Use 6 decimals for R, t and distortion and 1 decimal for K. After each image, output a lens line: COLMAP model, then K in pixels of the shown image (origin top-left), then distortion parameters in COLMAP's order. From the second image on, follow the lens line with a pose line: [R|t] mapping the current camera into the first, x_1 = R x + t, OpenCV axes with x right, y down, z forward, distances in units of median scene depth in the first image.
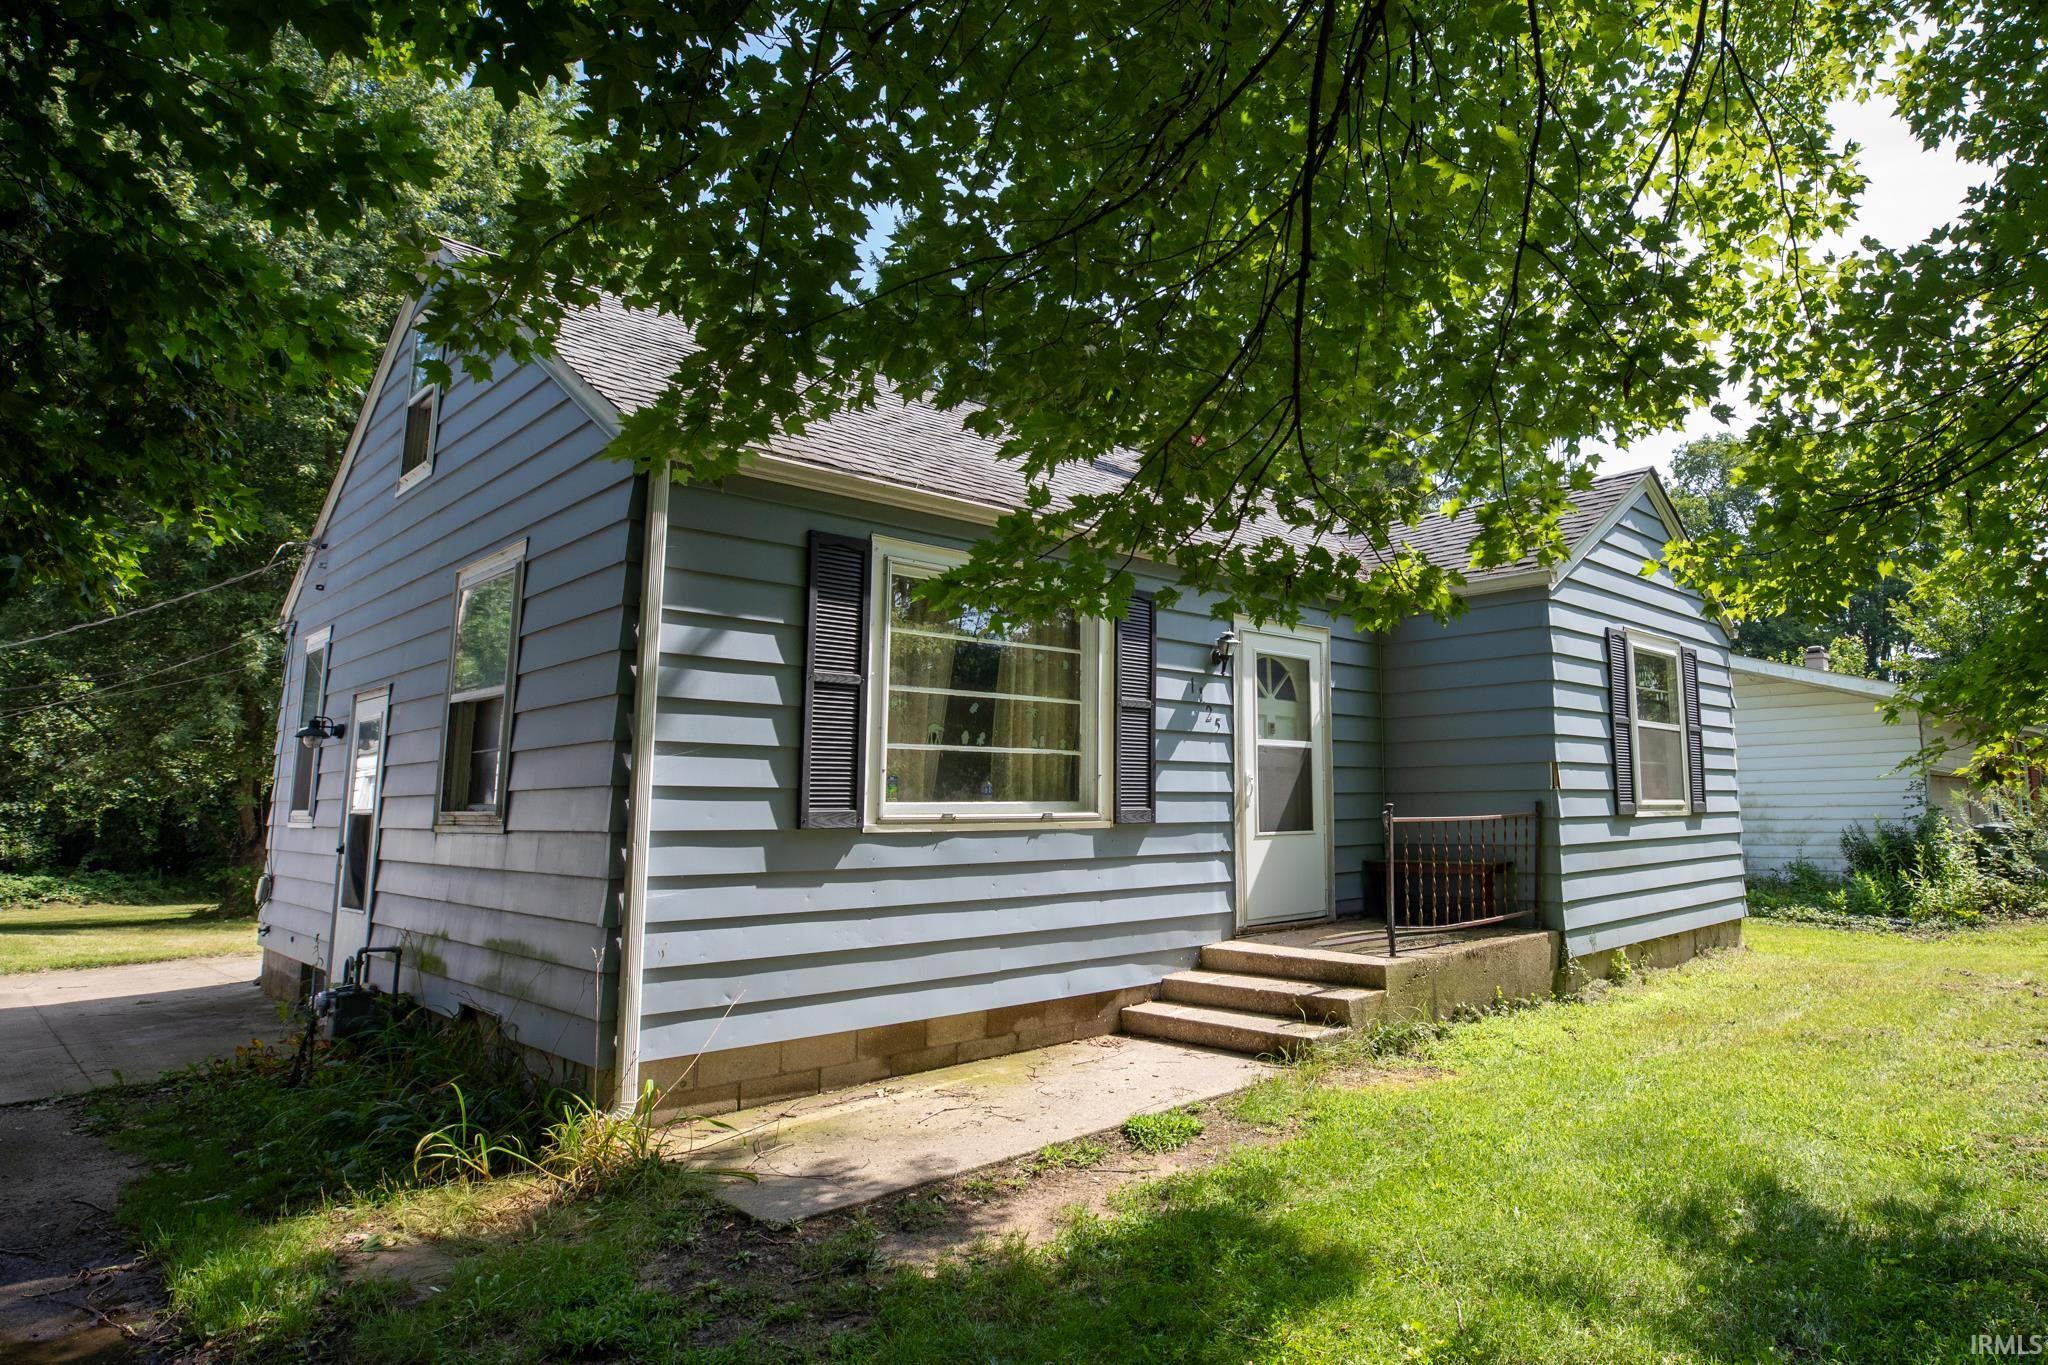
lens RADIAL K [[941.1, 0, 1034.3], [0, 941.1, 690.0], [0, 0, 1]] dist [-0.005964, -0.000559]
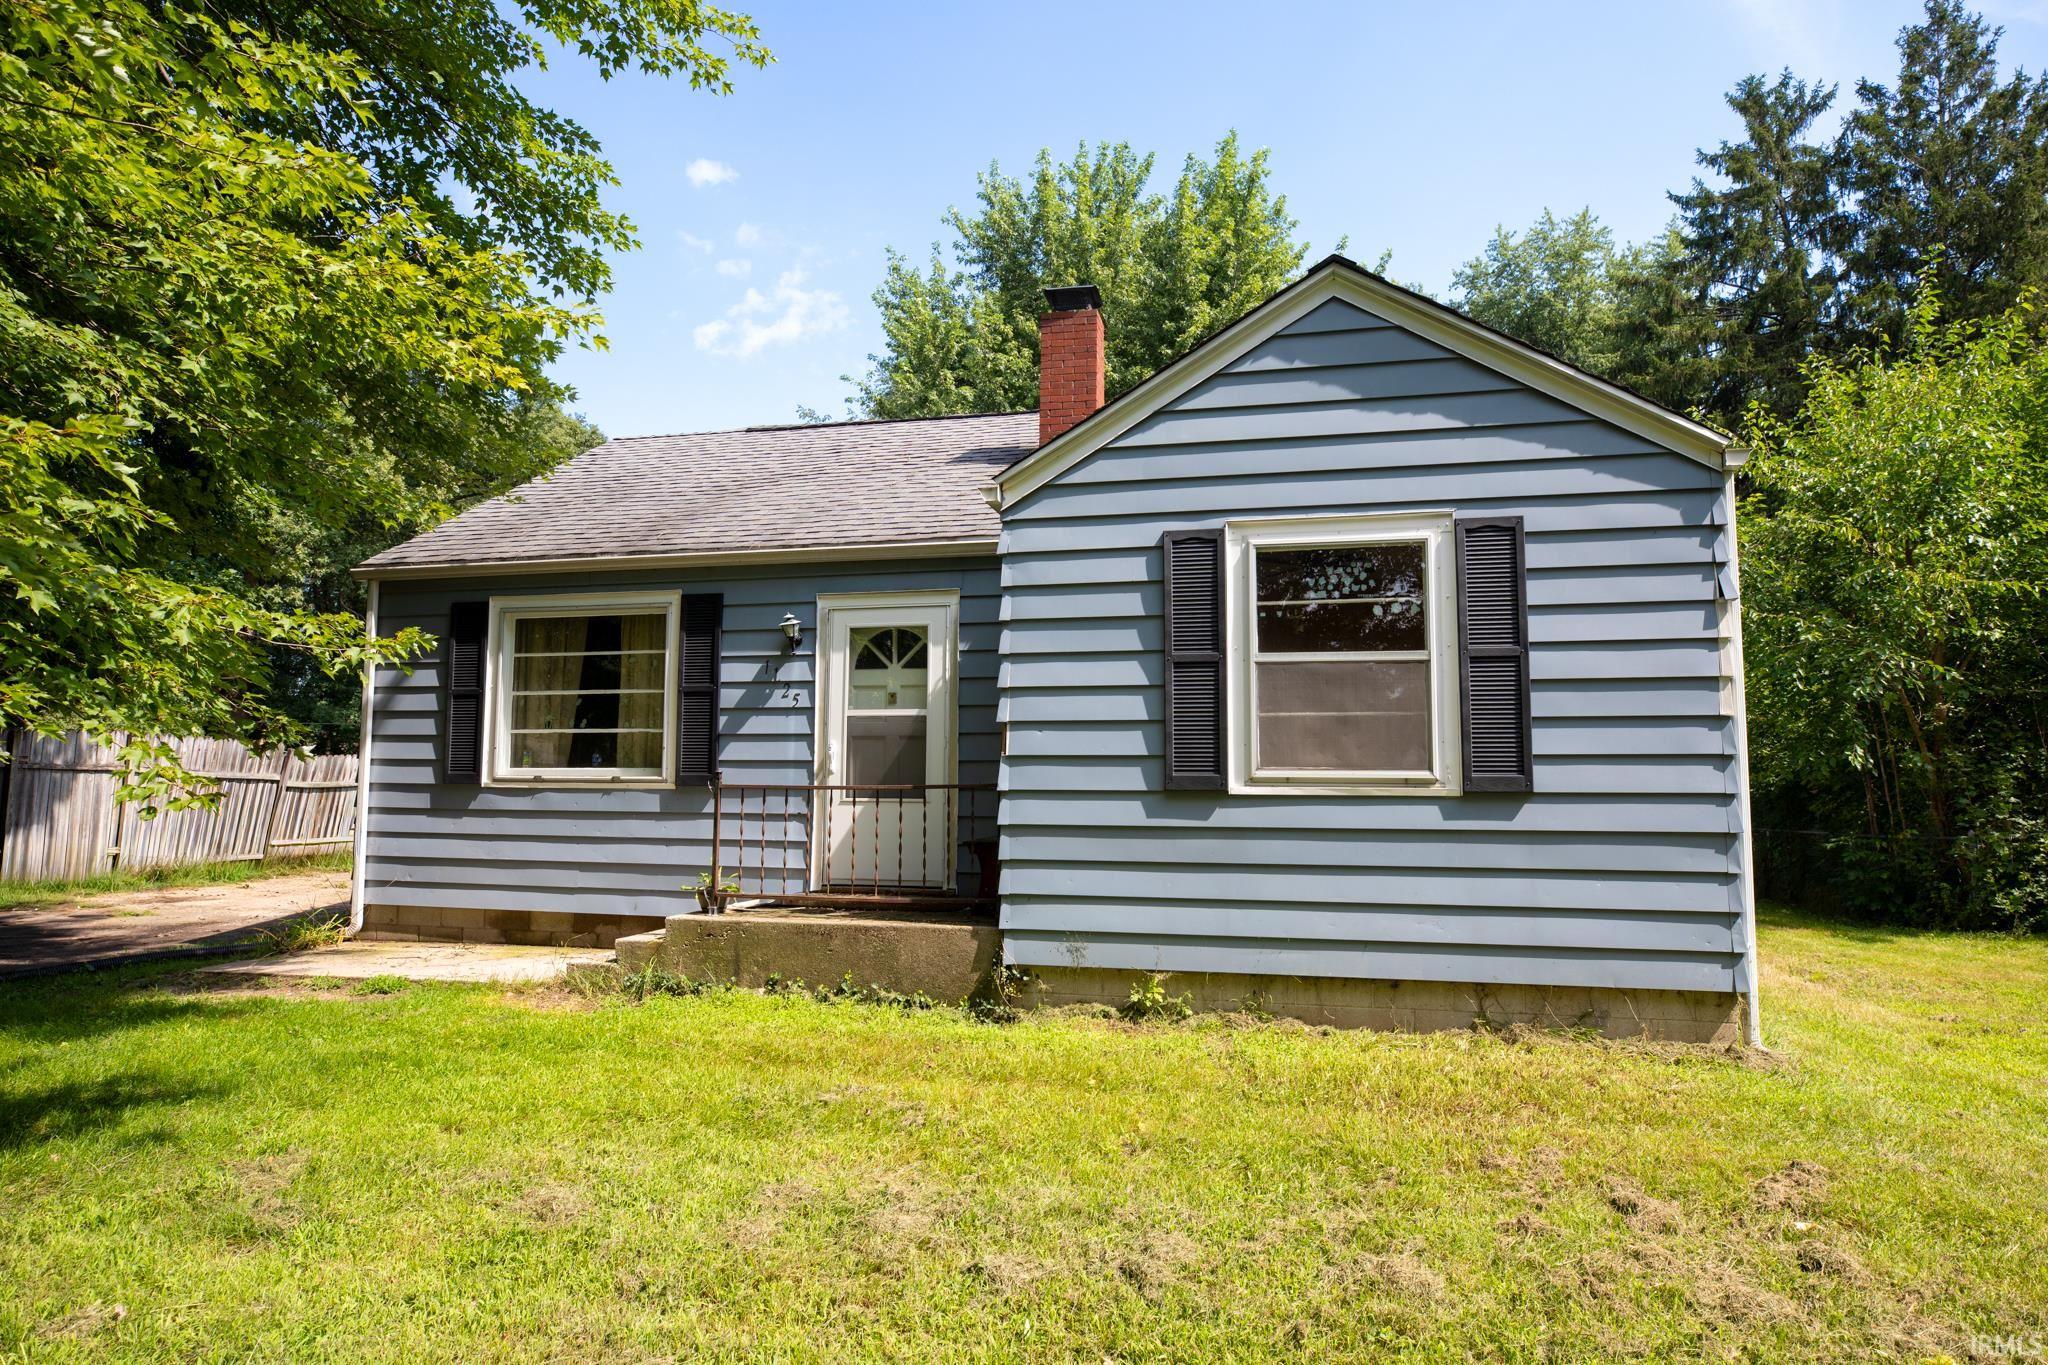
lens RADIAL K [[834.7, 0, 1025.4], [0, 834.7, 694.4], [0, 0, 1]] dist [-0.000093, -0.000005]
pose [[0.681016, -0.059473, -0.729849, 1.113437], [0.083547, 0.996499, -0.003244, 0.057224], [0.727487, -0.058768, 0.683601, 0.530981]]
